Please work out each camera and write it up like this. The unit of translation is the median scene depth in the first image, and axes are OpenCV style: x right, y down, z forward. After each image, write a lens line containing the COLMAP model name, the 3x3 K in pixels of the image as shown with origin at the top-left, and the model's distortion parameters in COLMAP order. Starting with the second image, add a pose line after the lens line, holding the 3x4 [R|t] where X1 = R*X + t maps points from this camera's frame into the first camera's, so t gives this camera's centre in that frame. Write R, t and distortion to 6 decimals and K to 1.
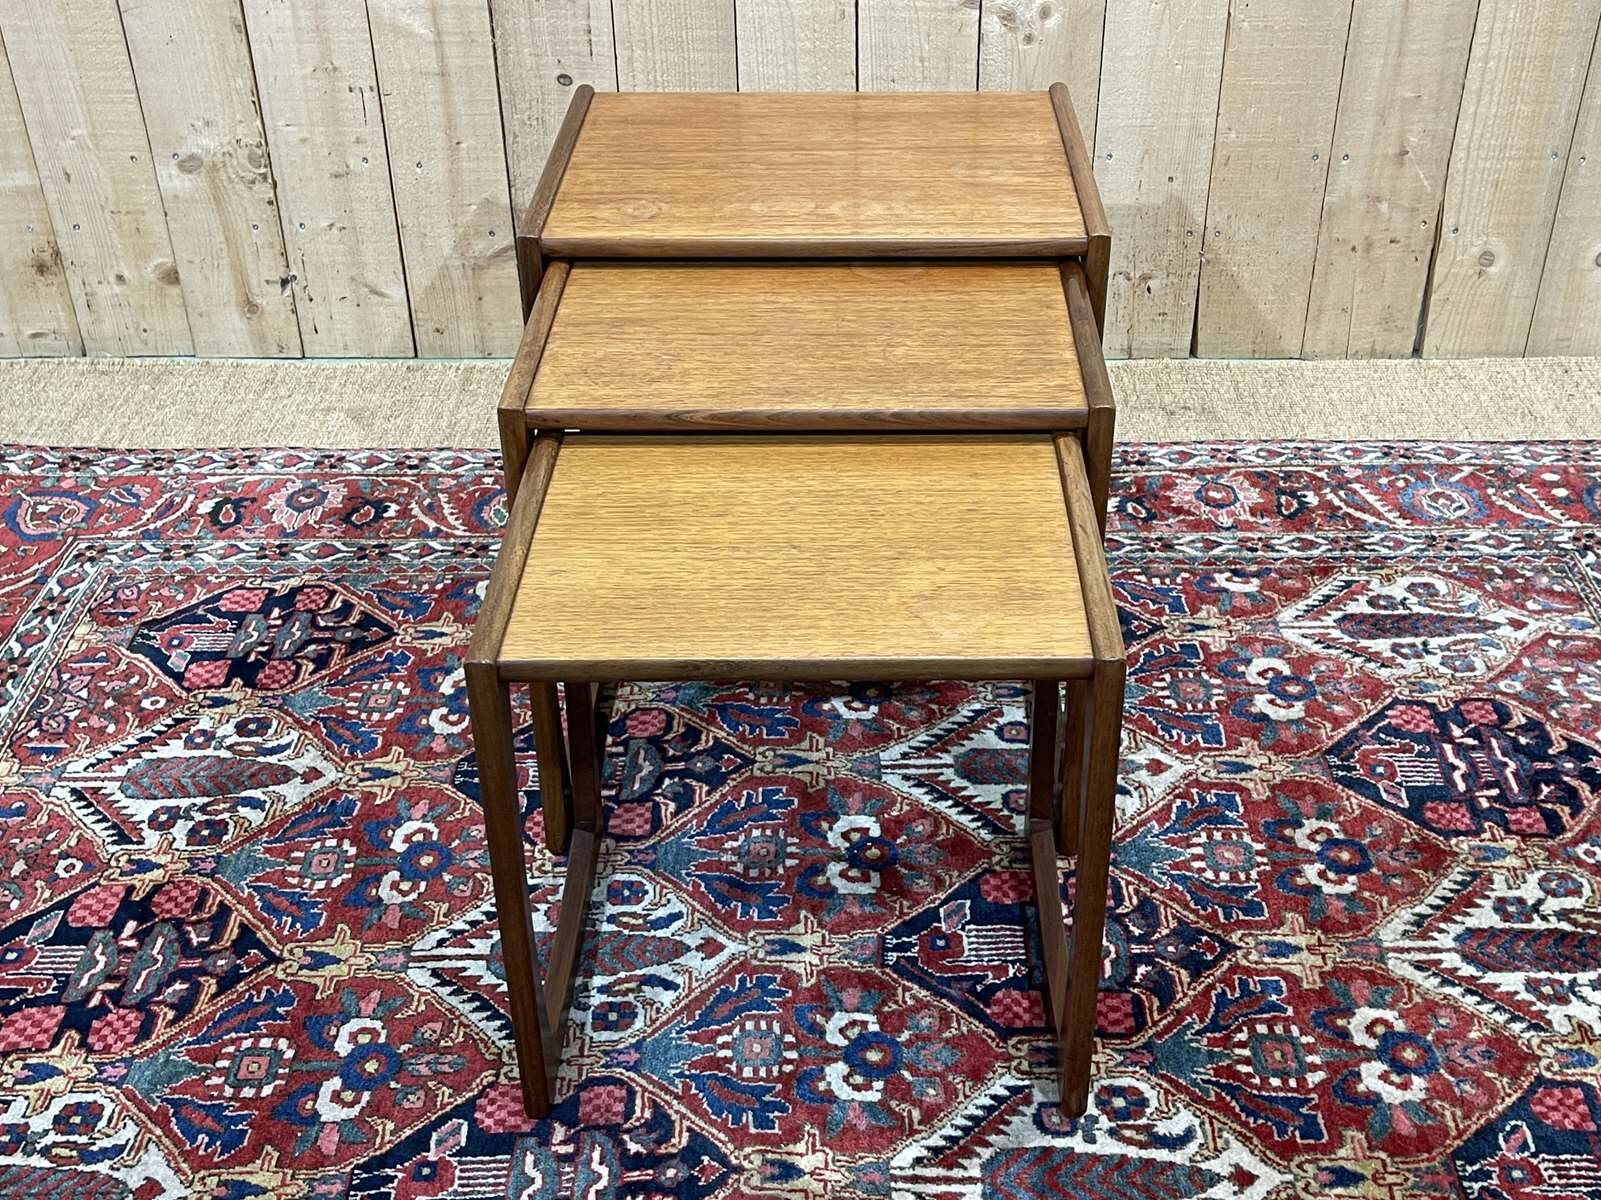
lens RADIAL K [[1846.0, 0, 829.5], [0, 1846.0, 618.2], [0, 0, 1]] dist [0.033939, 0.000000]
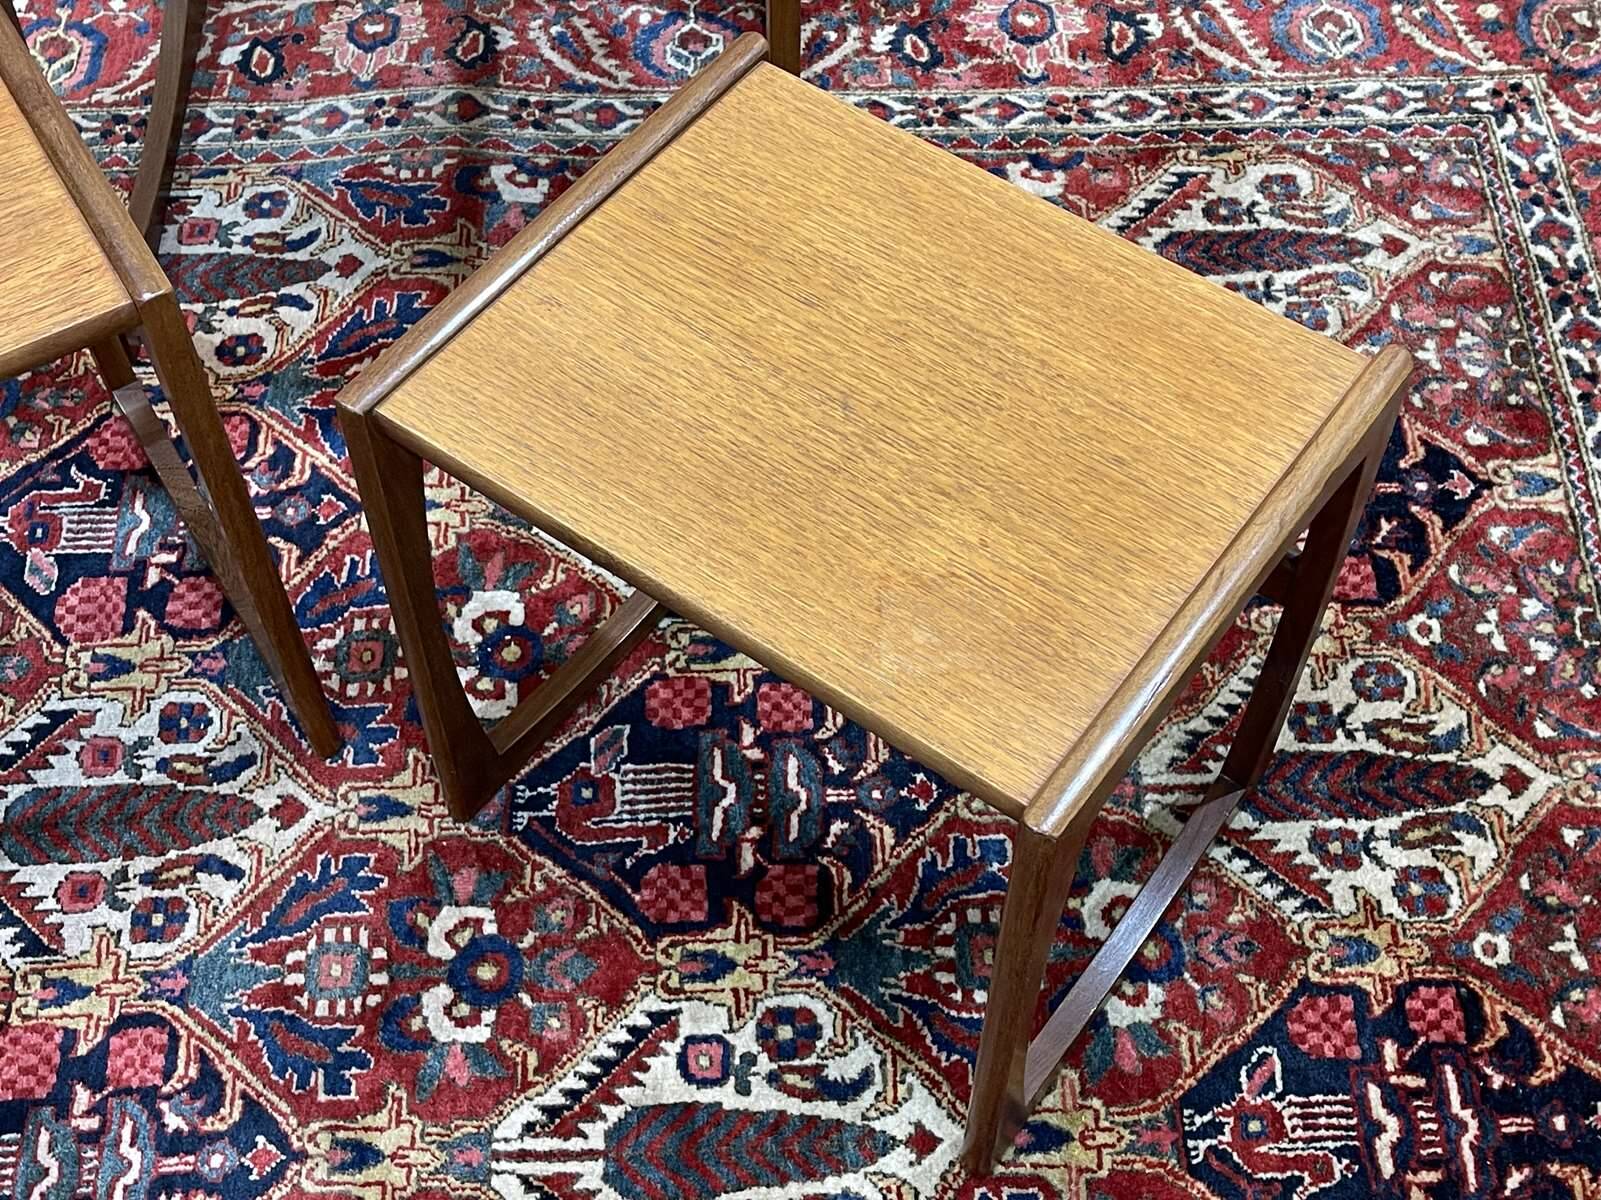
lens RADIAL K [[2117.6, 0, 814.5], [0, 2117.6, 614.1], [0, 0, 1]] dist [0.035593, 0.000000]
pose [[0.999218, -0.023530, 0.031765, 0.110735], [0.009967, 0.927558, 0.373545, -0.195293], [-0.038253, -0.372937, 0.927068, 0.161280]]
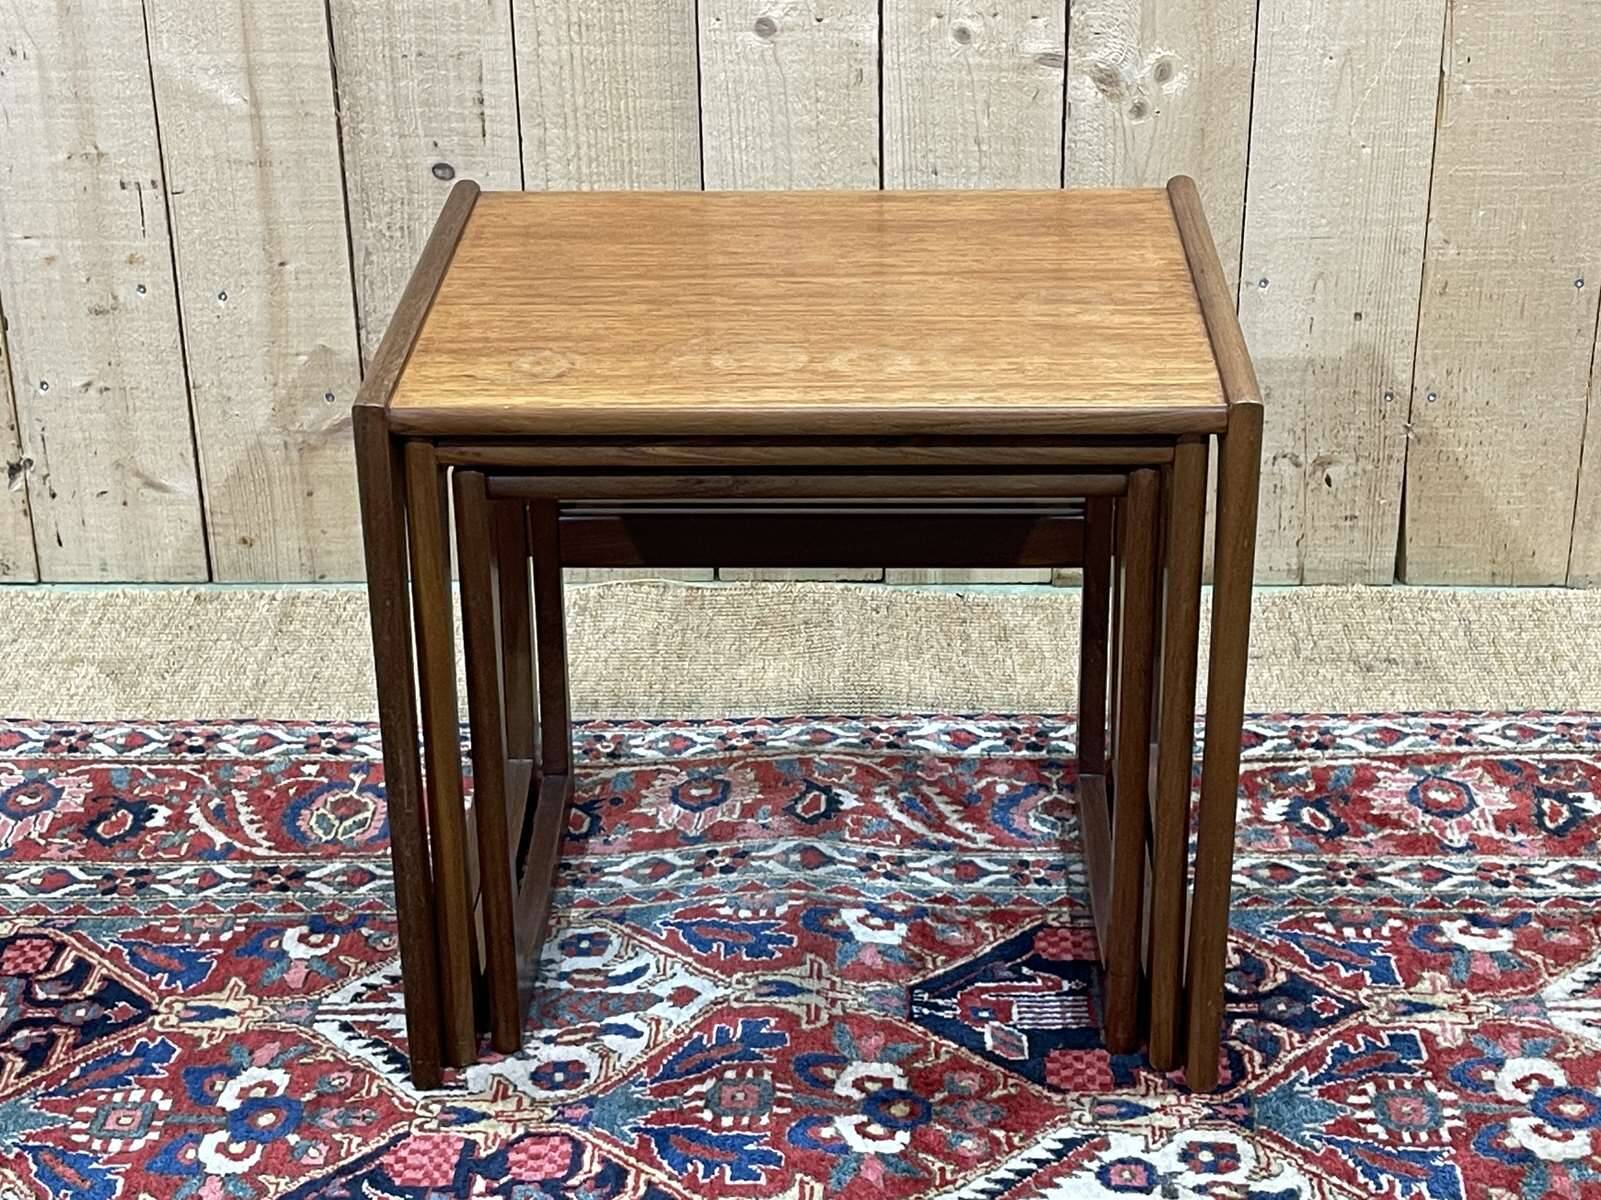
lens RADIAL K [[2798.2, 0, 800.8], [0, 2798.2, 600.7], [0, 0, 1]] dist [0.087956, 0.000000]
pose [[0.999800, 0.001773, -0.019897, 0.007939], [-0.004368, 0.991352, -0.131154, -0.006125], [0.019492, 0.131215, 0.991162, 0.024396]]
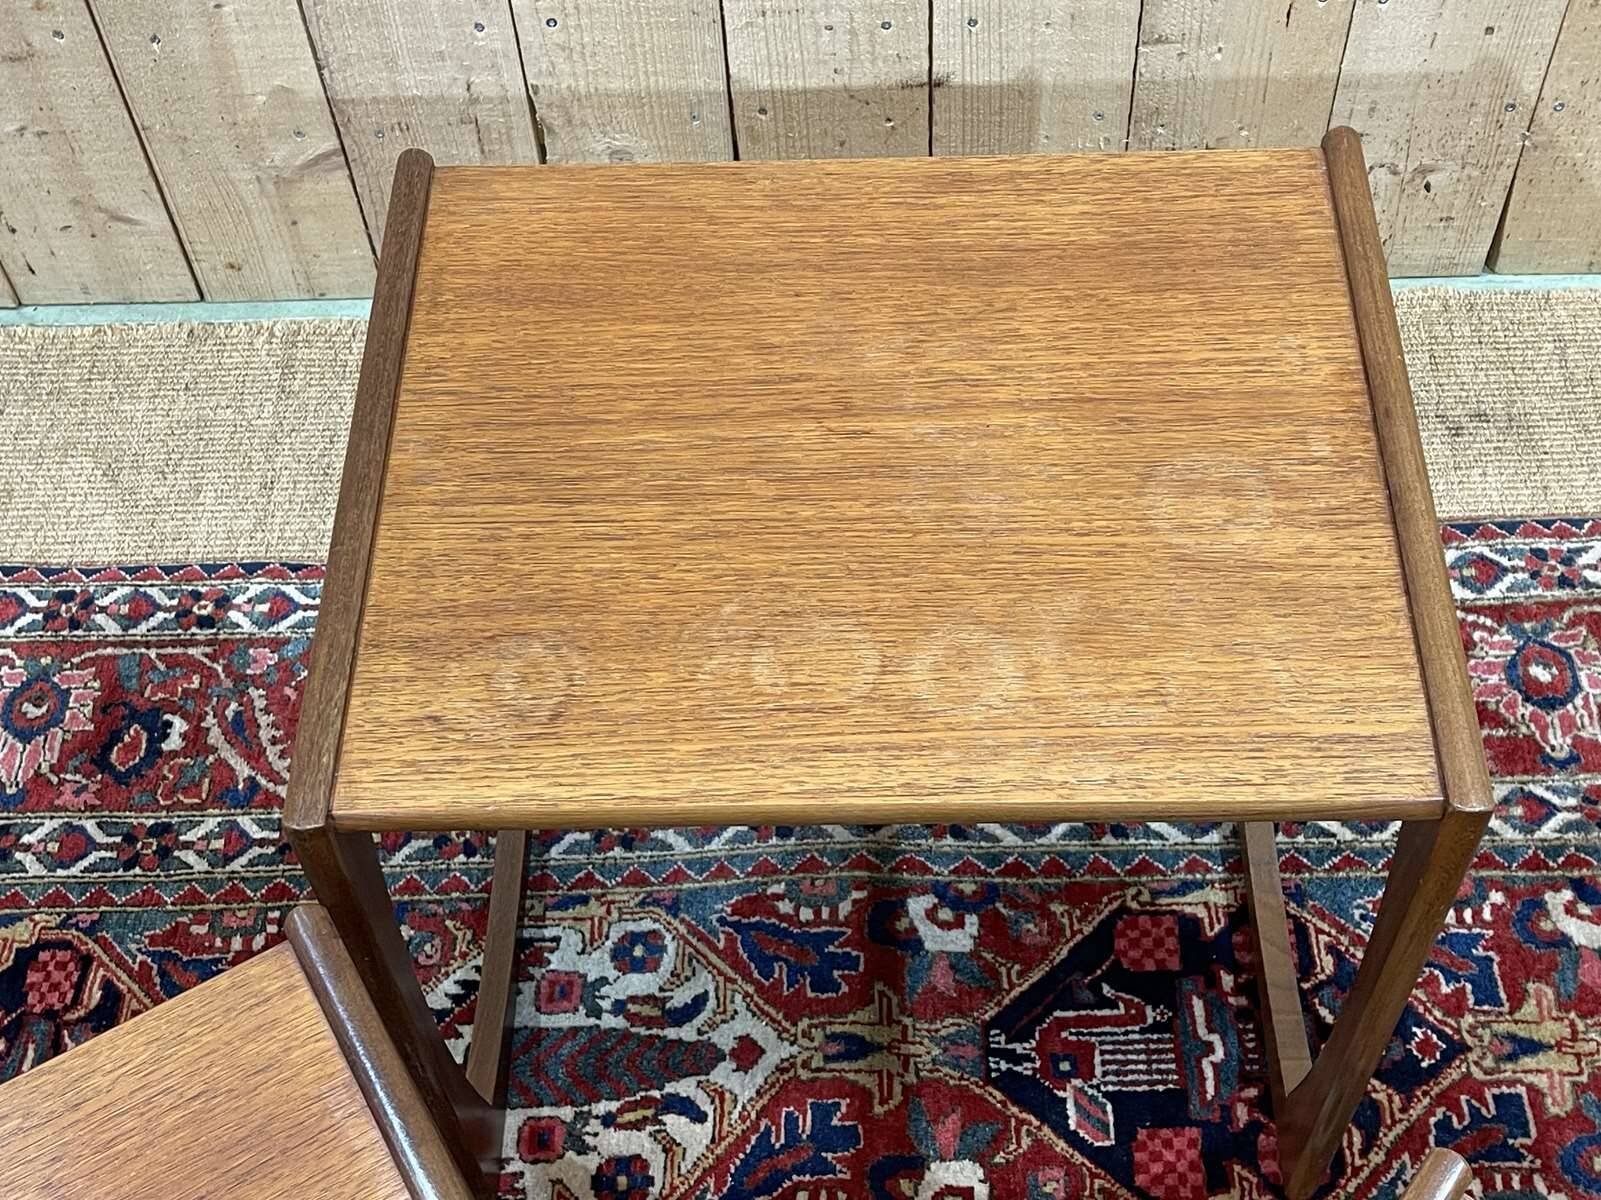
lens RADIAL K [[2117.6, 0, 826.7], [0, 2117.6, 607.1], [0, 0, 1]] dist [0.035593, 0.000000]
pose [[0.999631, -0.020735, -0.017534, -0.011524], [0.025682, 0.931679, 0.362373, -0.407477], [0.008822, -0.362689, 0.931868, 0.433888]]
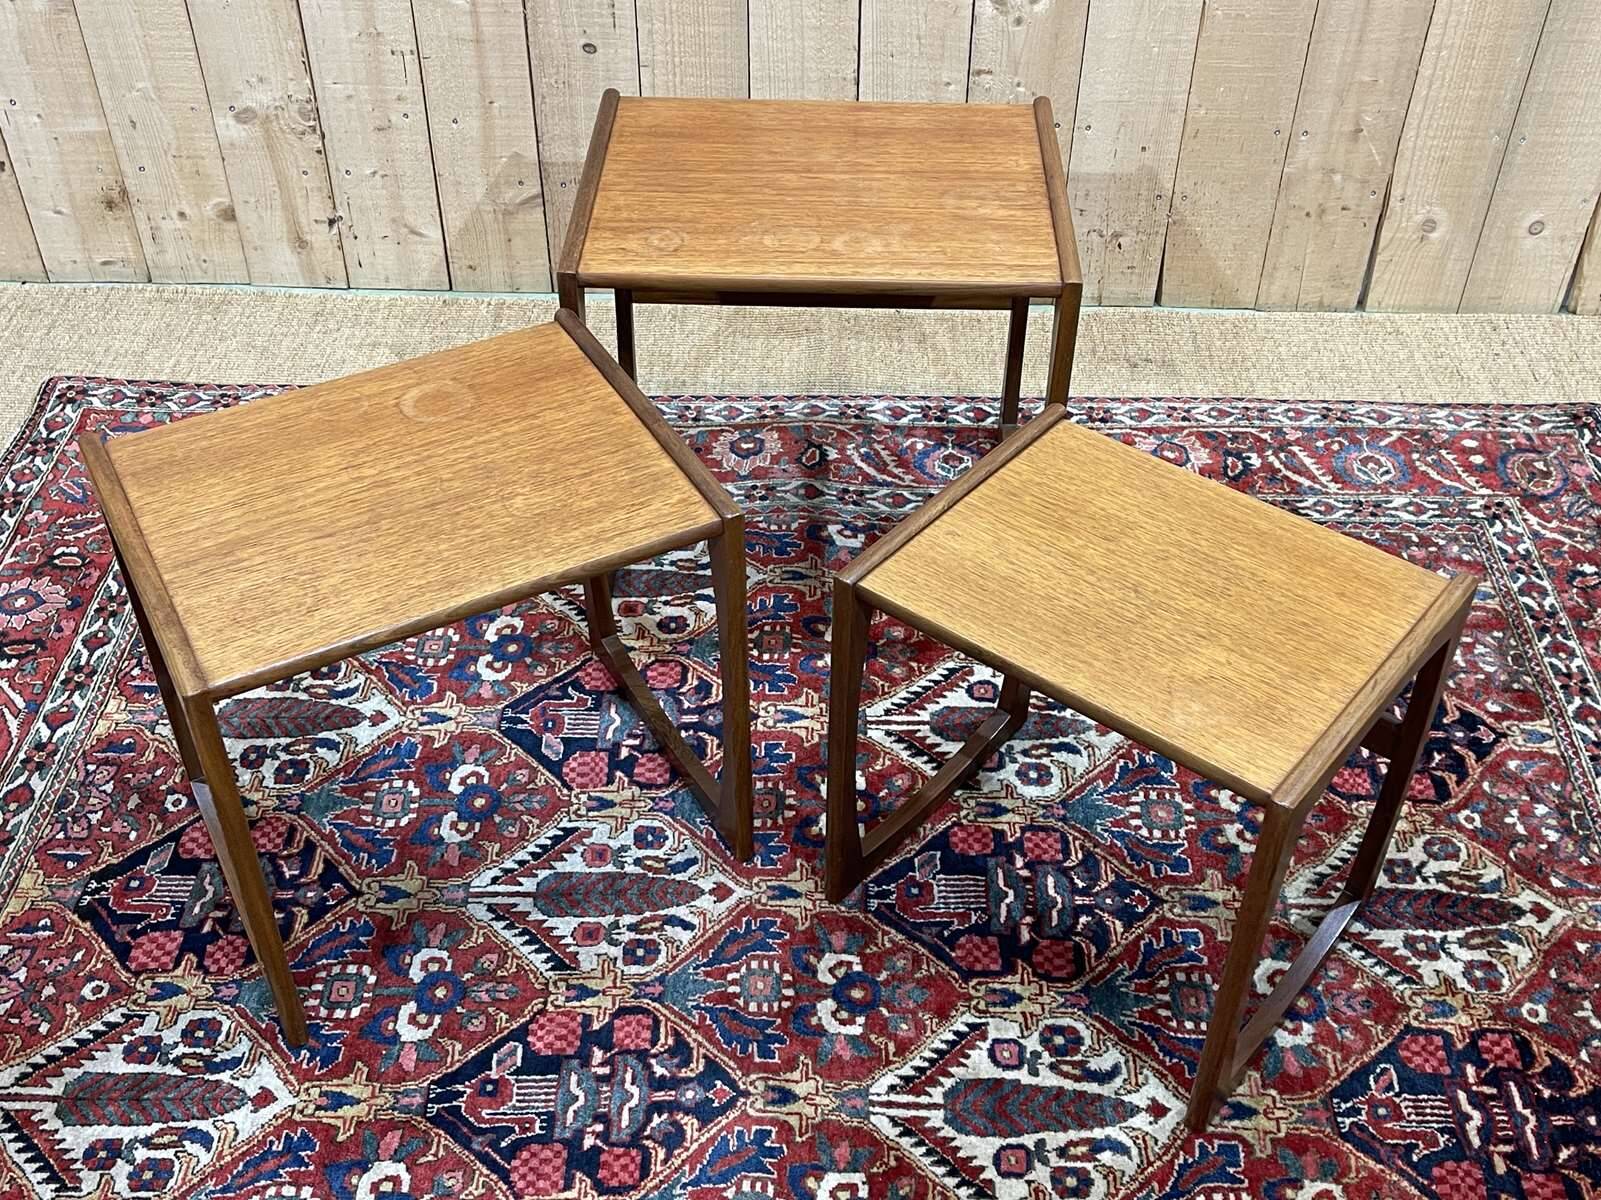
lens RADIAL K [[1747.0, 0, 801.7], [0, 1747.0, 611.7], [0, 0, 1]] dist [0.038564, 0.000000]
pose [[0.999760, 0.021867, -0.001466, -0.012620], [-0.021505, 0.991681, 0.126908, -0.121789], [0.004229, -0.126846, 0.991913, -0.078877]]
